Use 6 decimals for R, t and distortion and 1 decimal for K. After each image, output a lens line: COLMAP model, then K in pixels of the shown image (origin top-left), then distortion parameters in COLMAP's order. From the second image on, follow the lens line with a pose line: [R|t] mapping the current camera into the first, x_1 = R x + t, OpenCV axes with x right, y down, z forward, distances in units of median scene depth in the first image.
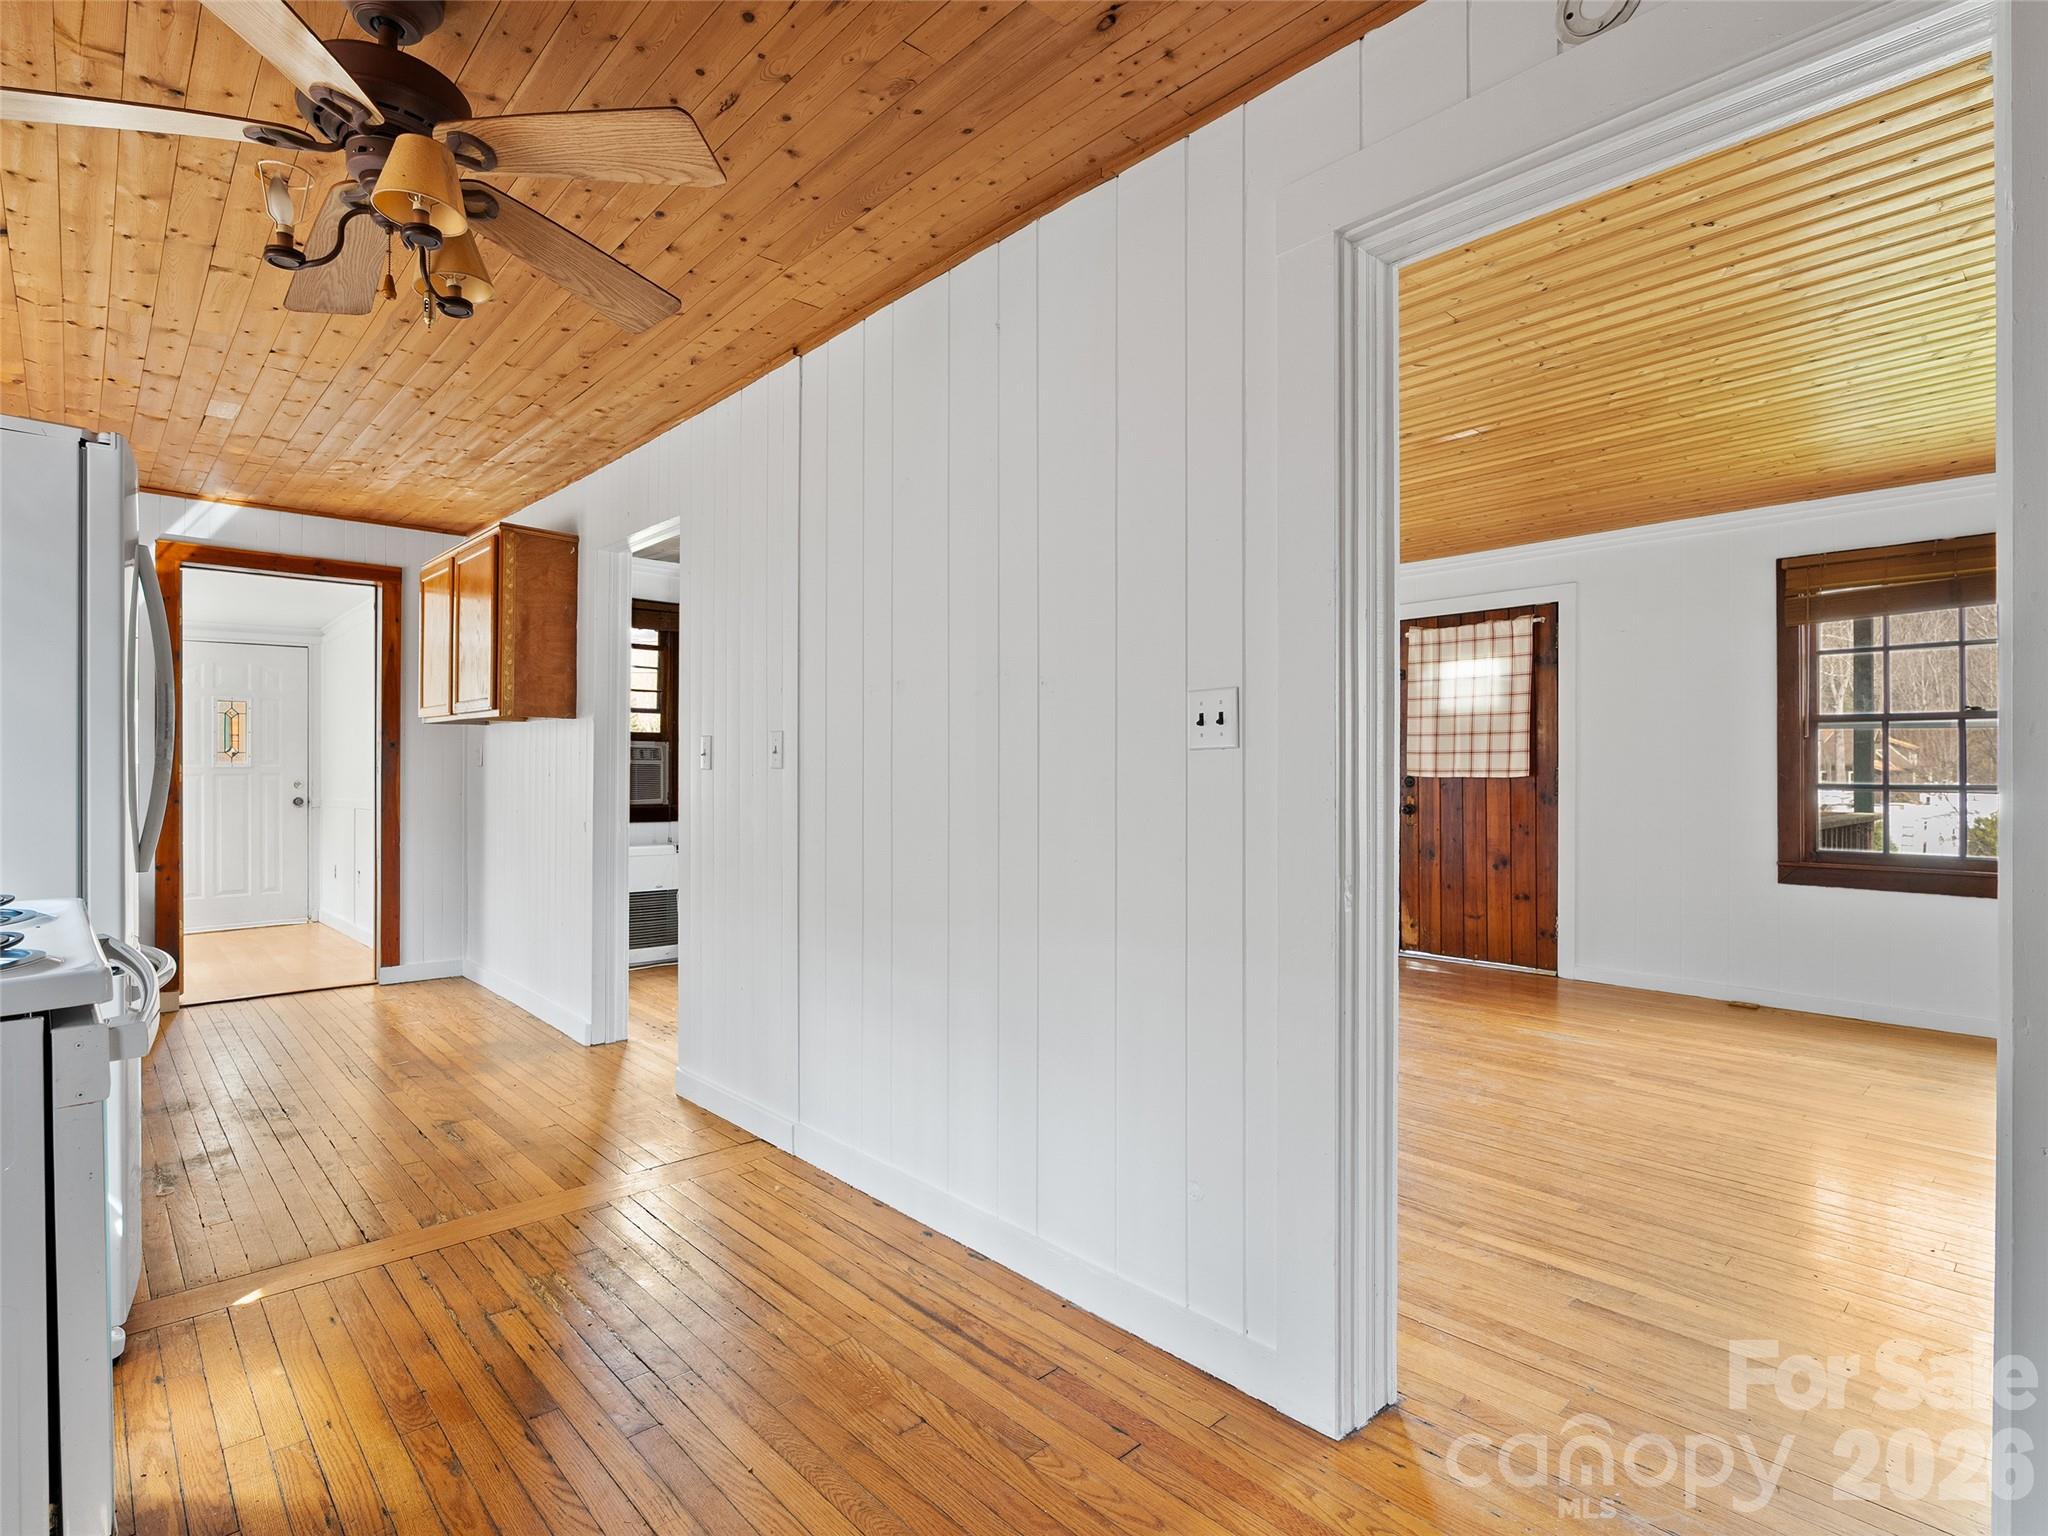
lens RADIAL K [[1043.6, 0, 1008.8], [0, 1043.6, 762.6], [0, 0, 1]] dist [-0.014636, 0.005215]
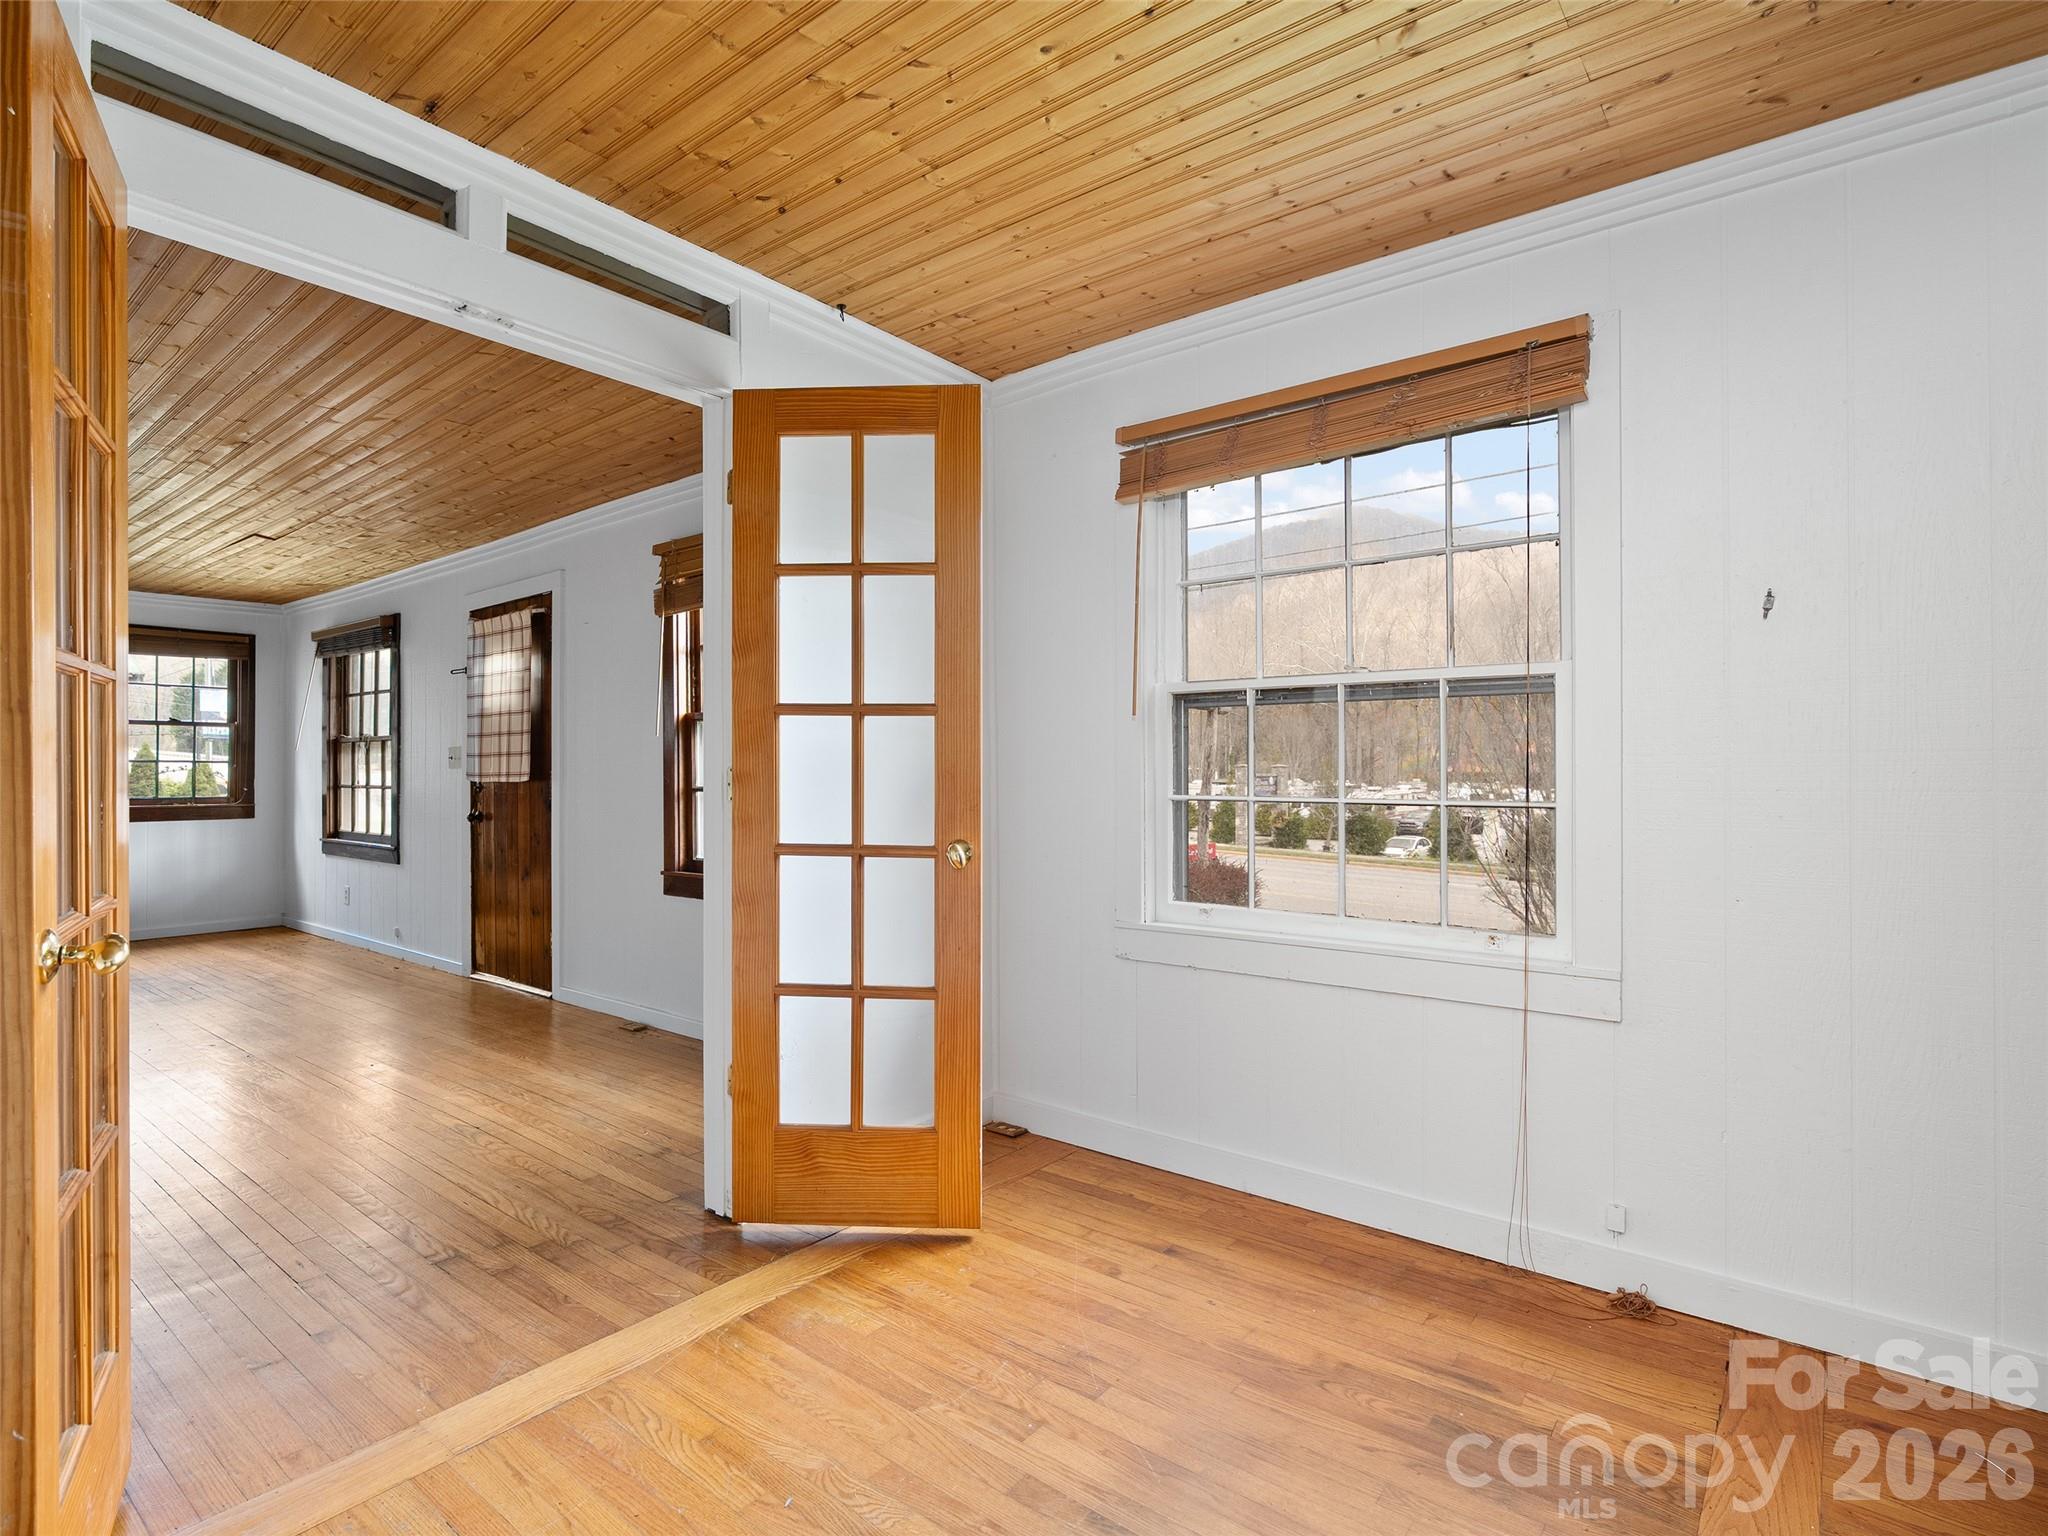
lens RADIAL K [[1043.6, 0, 1037.4], [0, 1043.6, 767.0], [0, 0, 1]] dist [-0.014636, 0.005215]
pose [[0.987187, -0.001351, 0.159562, 0.793479], [0.001776, 0.999995, -0.002521, 0.004200], [-0.159558, 0.002772, 0.987185, 0.021168]]
